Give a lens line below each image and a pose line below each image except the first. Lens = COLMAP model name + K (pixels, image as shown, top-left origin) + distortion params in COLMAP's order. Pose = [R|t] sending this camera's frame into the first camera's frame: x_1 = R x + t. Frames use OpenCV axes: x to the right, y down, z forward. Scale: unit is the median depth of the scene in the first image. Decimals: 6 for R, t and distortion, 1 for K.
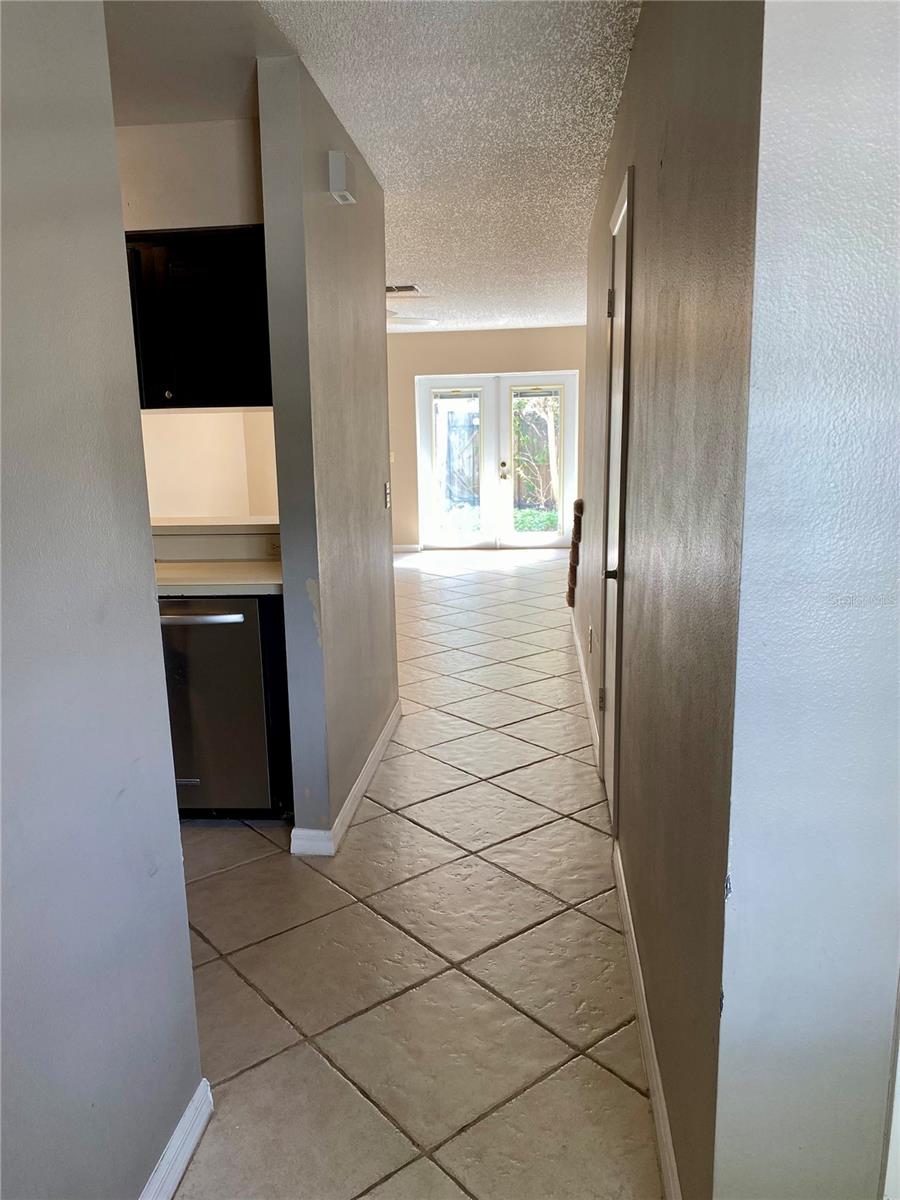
lens RADIAL K [[936.1, 0, 450.0], [0, 936.1, 600.0], [0, 0, 1]] dist [0.134724, -0.002127]
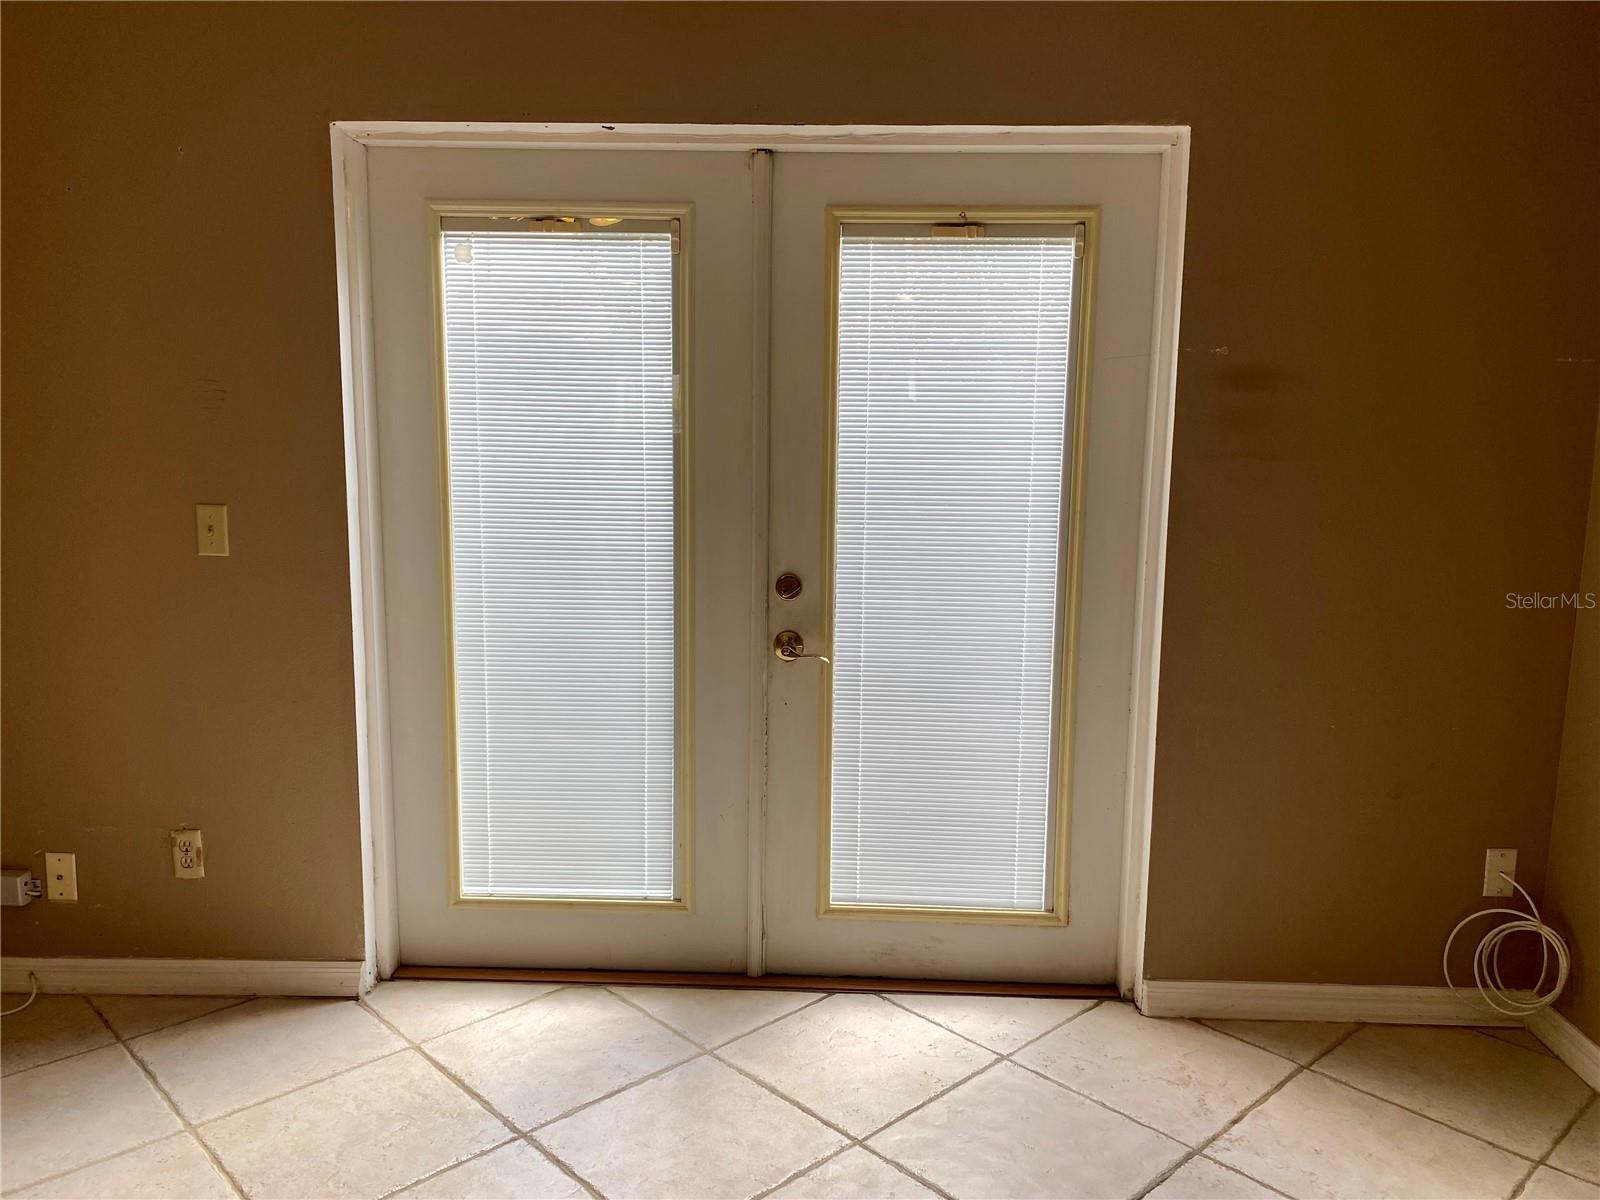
lens RADIAL K [[1232.5, 0, 809.0], [0, 1232.5, 594.2], [0, 0, 1]] dist [0.025809, -0.028757]
pose [[0.997189, 0.023911, 0.071010, 0.042228], [-0.021310, 0.999082, -0.037168, -0.132295], [-0.071834, 0.035550, 0.996783, 0.730883]]
